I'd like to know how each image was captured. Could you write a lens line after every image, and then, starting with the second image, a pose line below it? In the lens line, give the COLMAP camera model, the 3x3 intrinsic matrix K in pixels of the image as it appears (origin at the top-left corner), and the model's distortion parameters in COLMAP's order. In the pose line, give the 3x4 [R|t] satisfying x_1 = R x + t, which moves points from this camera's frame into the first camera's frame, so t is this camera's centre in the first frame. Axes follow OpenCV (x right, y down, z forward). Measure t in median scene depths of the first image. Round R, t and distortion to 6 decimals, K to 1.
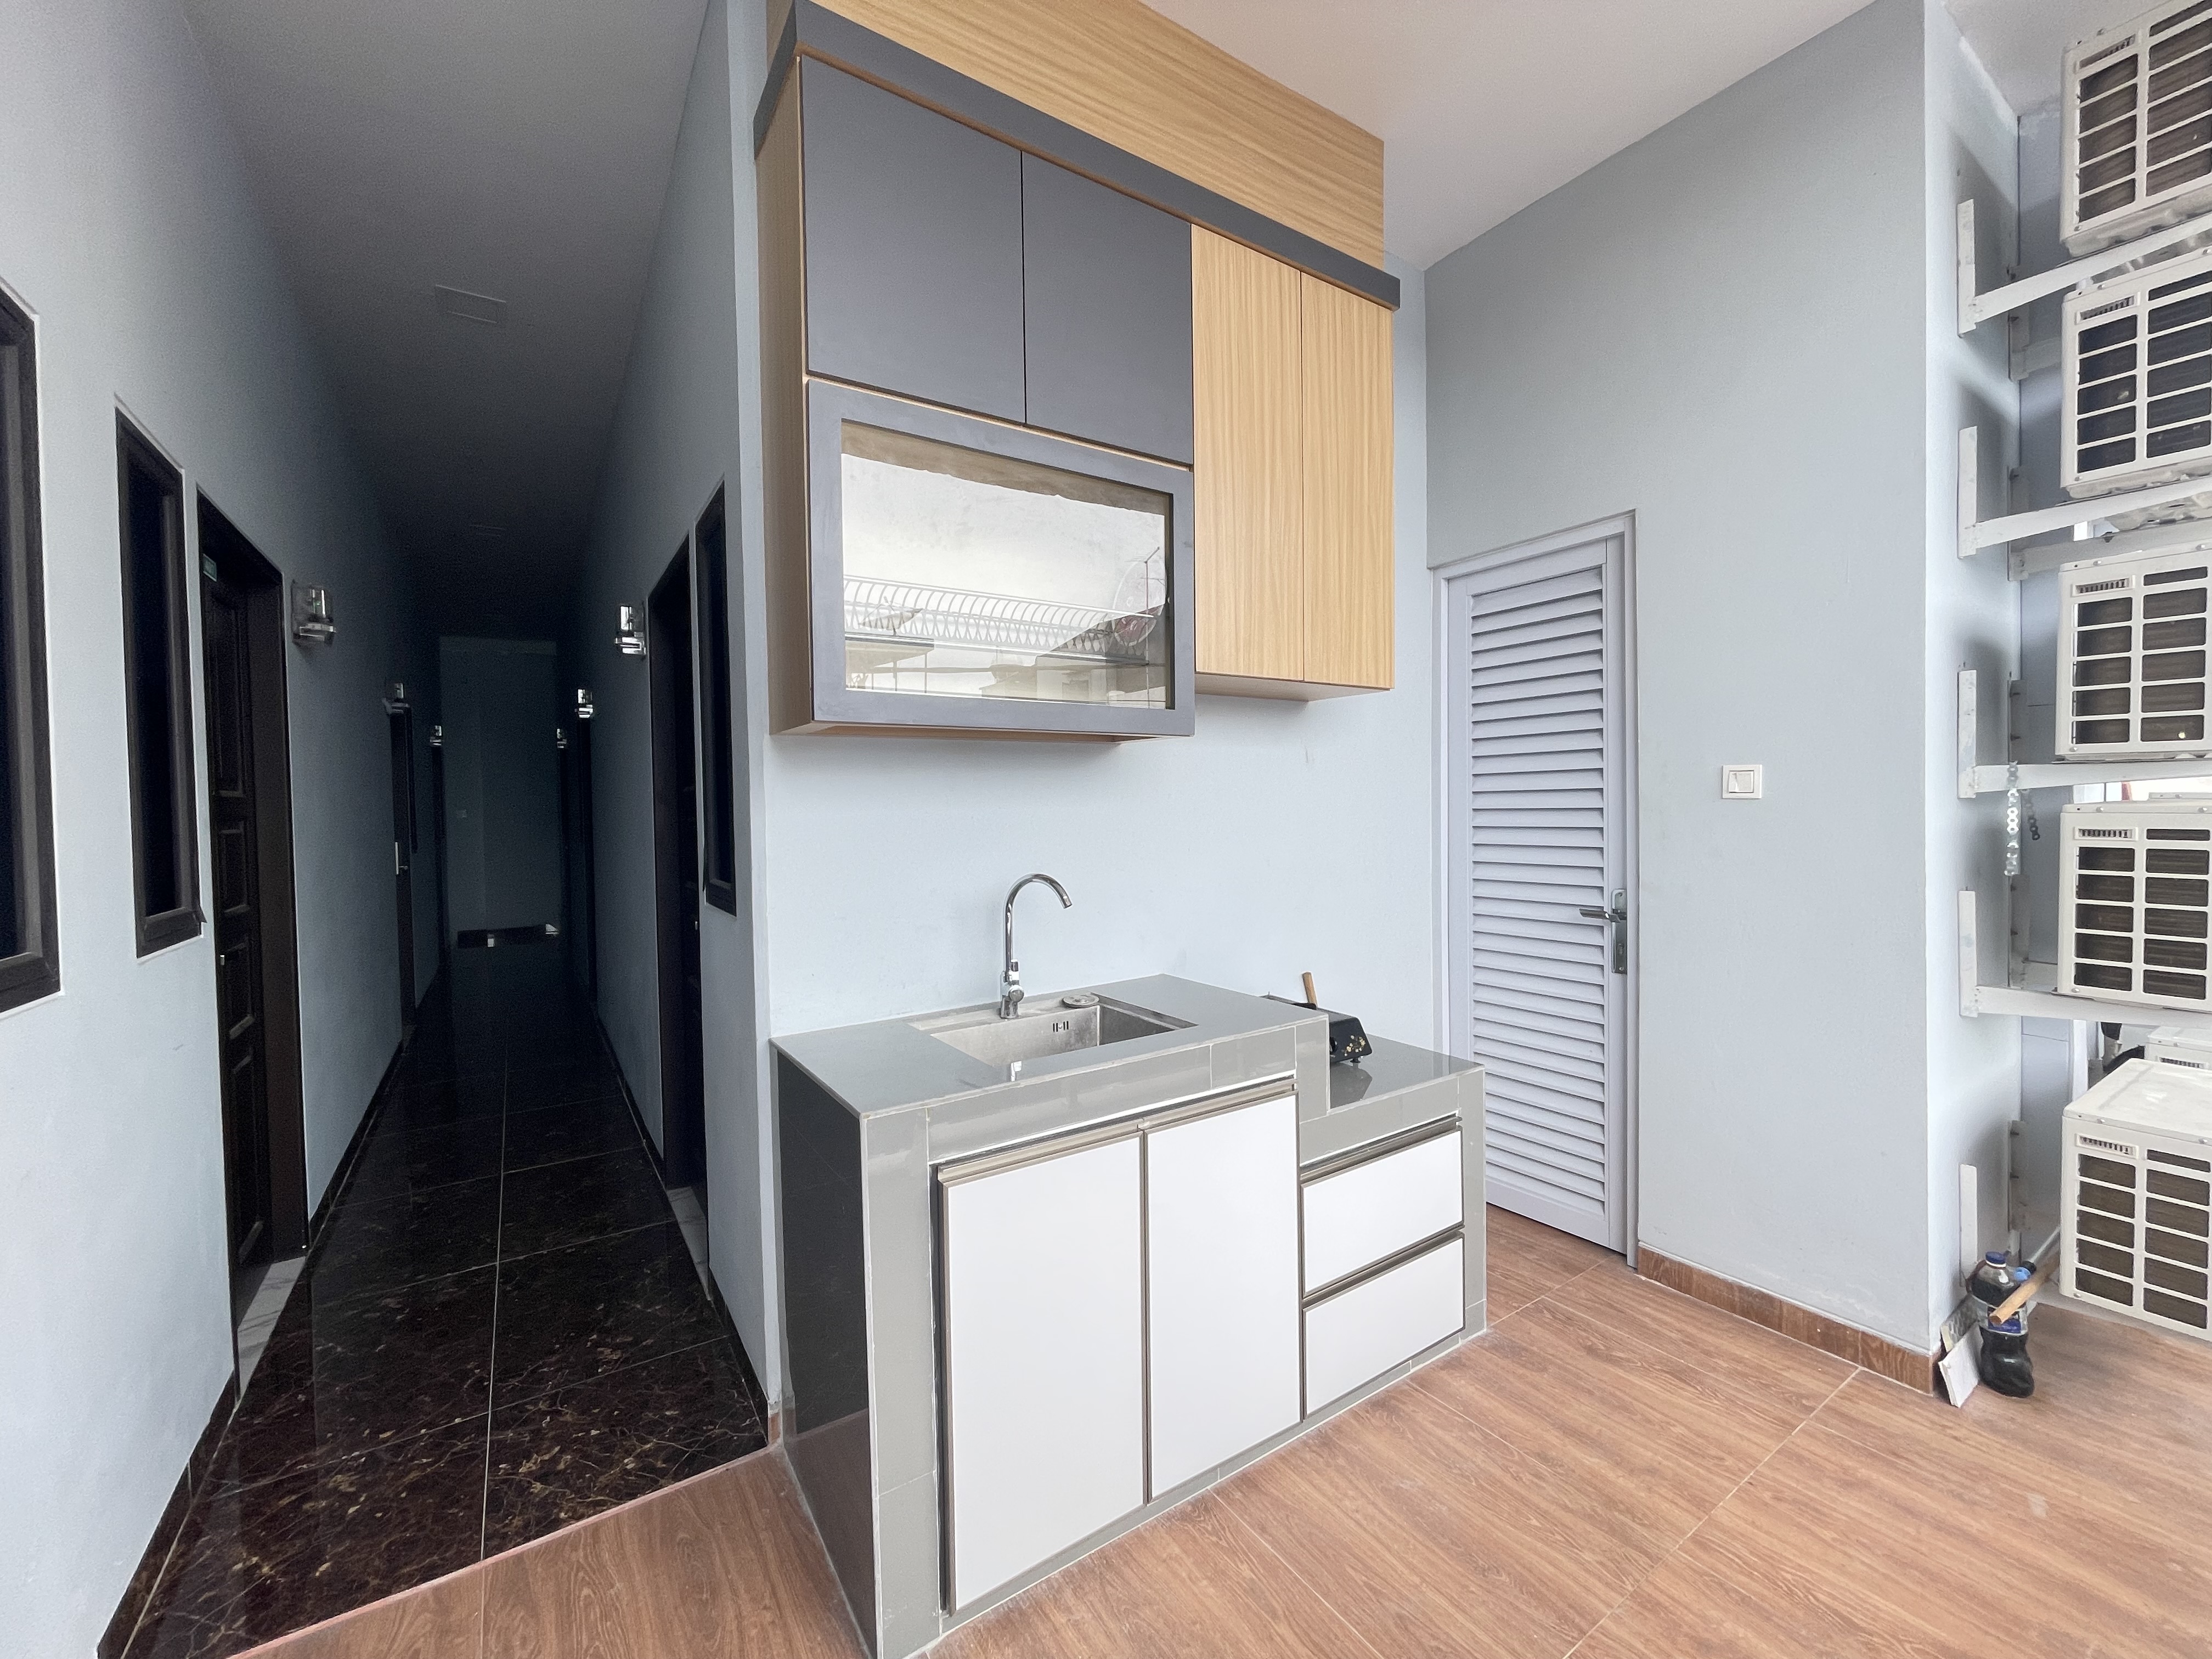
lens RADIAL K [[893.8, 0, 1106.0], [0, 893.8, 829.5], [0, 0, 1]] dist [-0.001020, -0.000322]
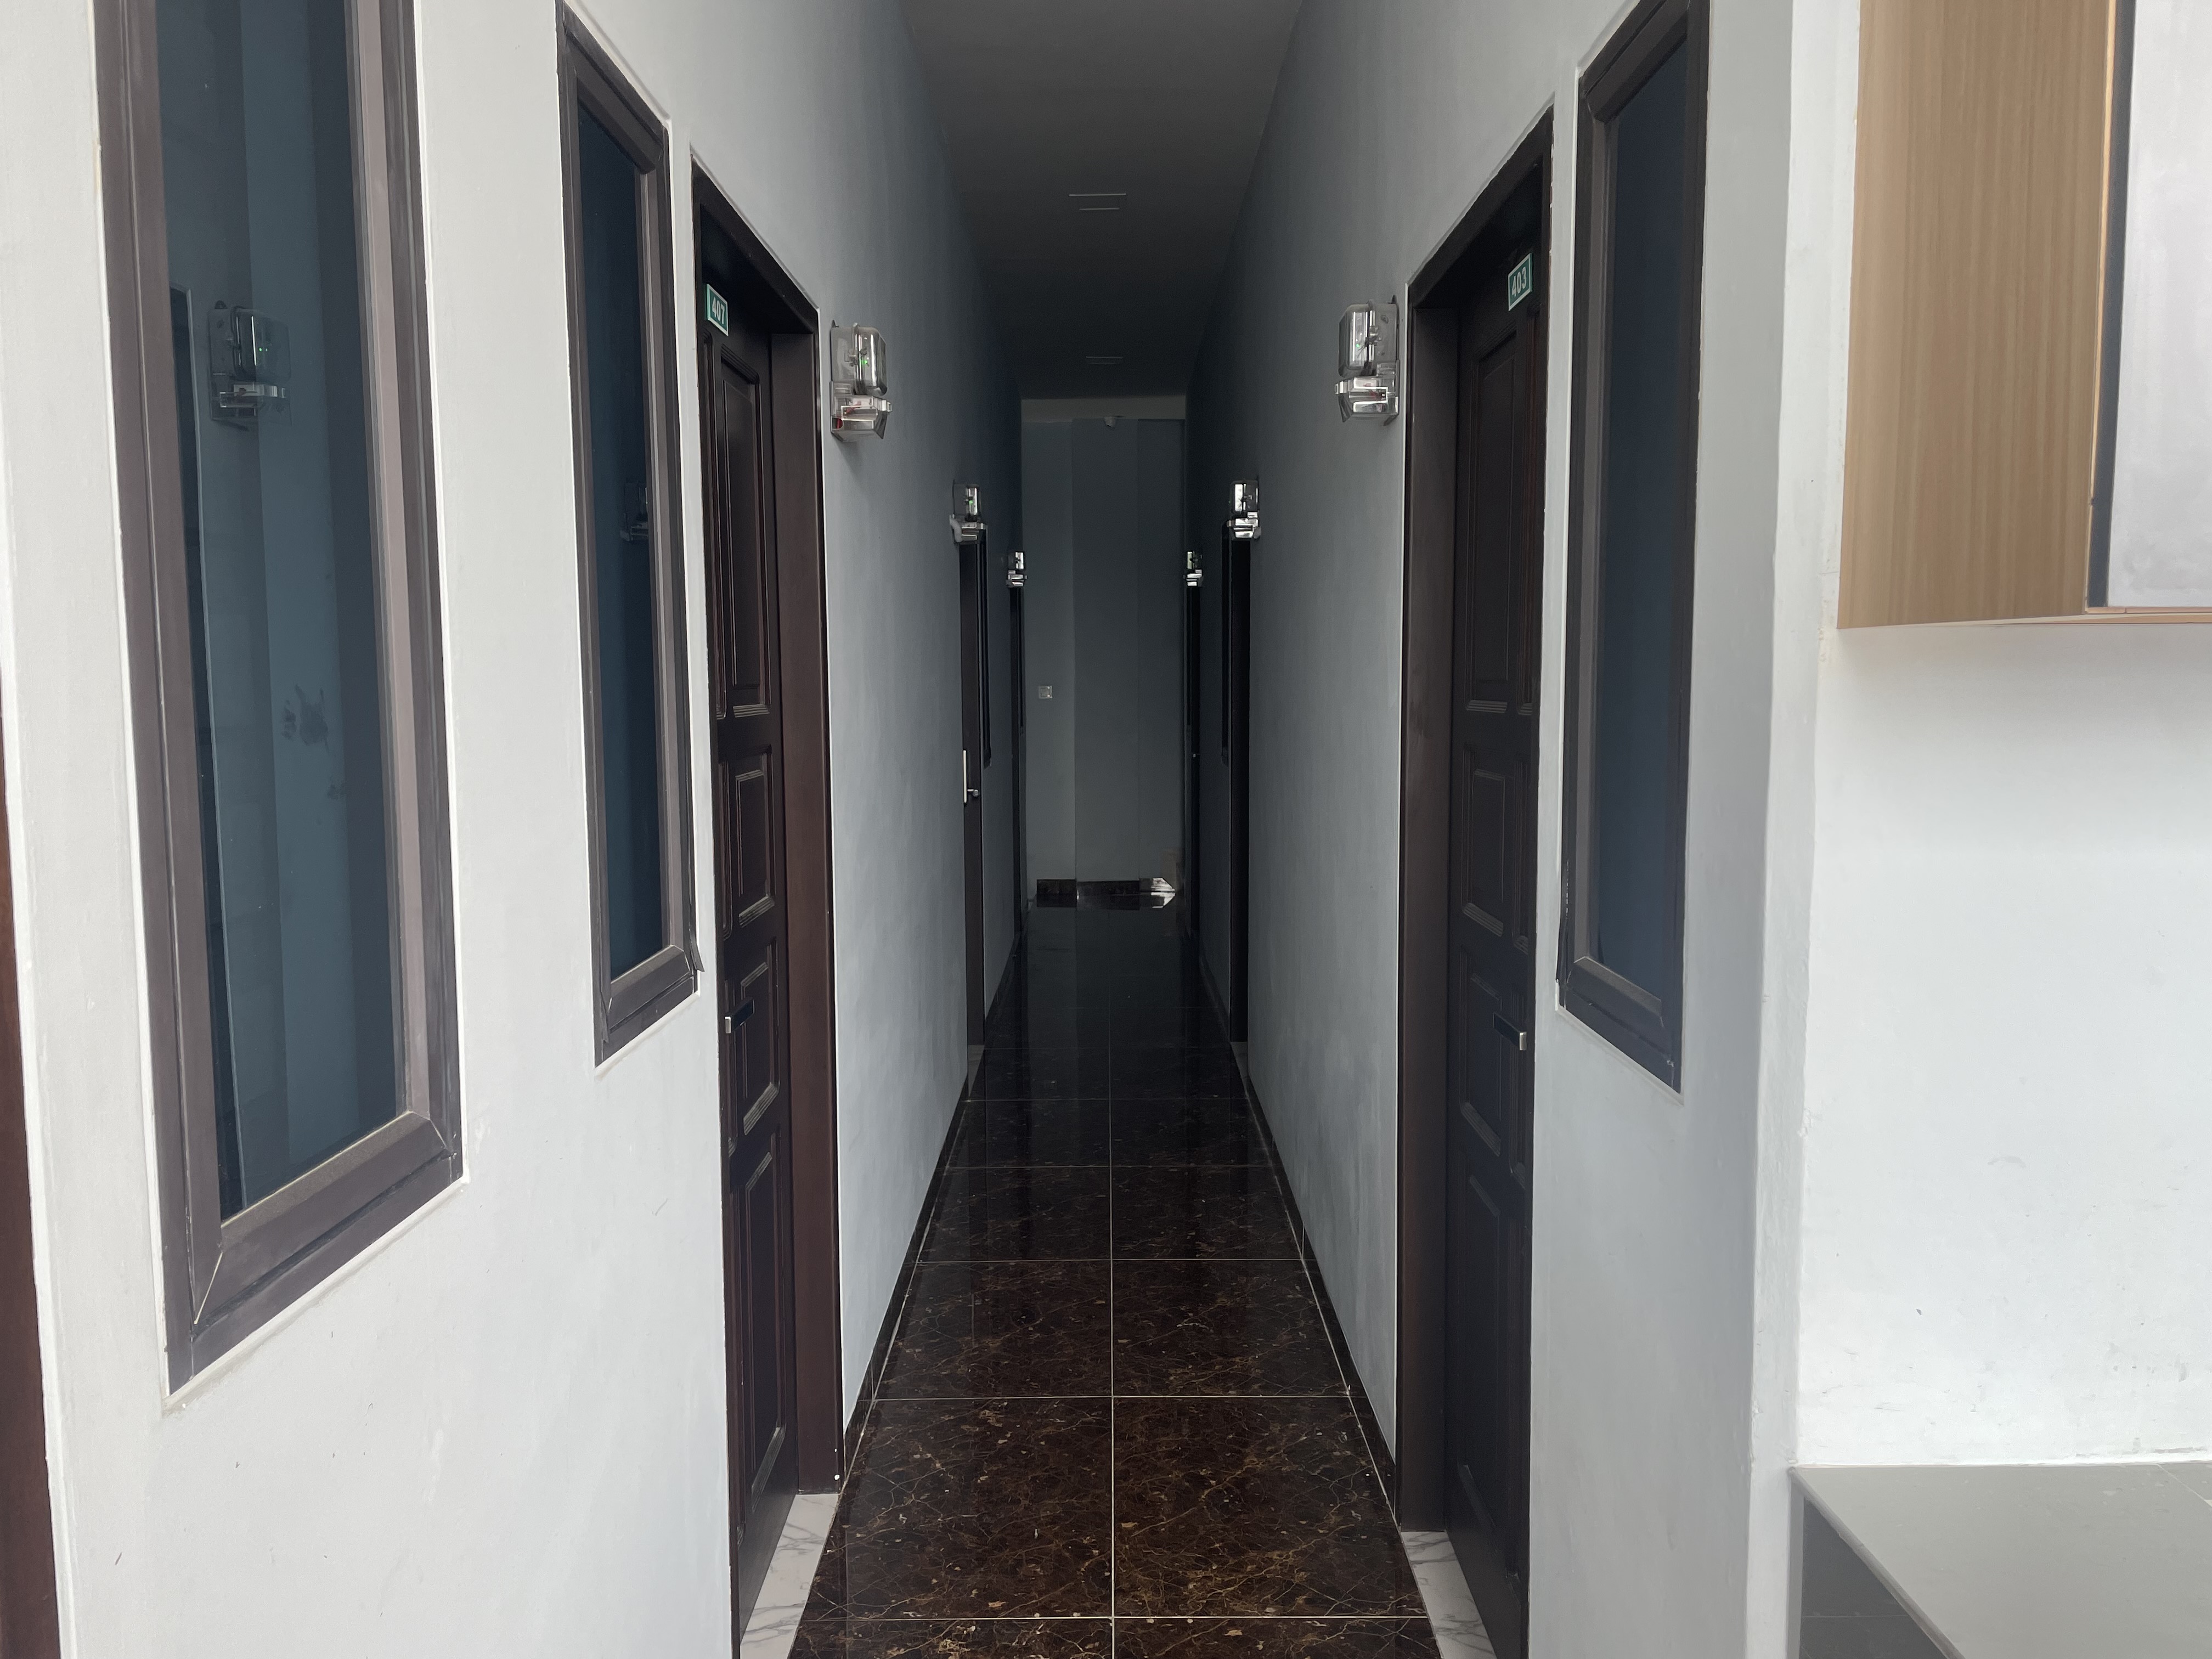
lens RADIAL K [[1676.0, 0, 1146.7], [0, 1676.0, 845.1], [0, 0, 1]] dist [0.083653, -0.102119]
pose [[0.846888, 0.063589, -0.527956, -0.149738], [-0.022264, 0.996194, 0.084272, -0.042453], [0.531305, -0.059615, 0.845080, 0.174489]]
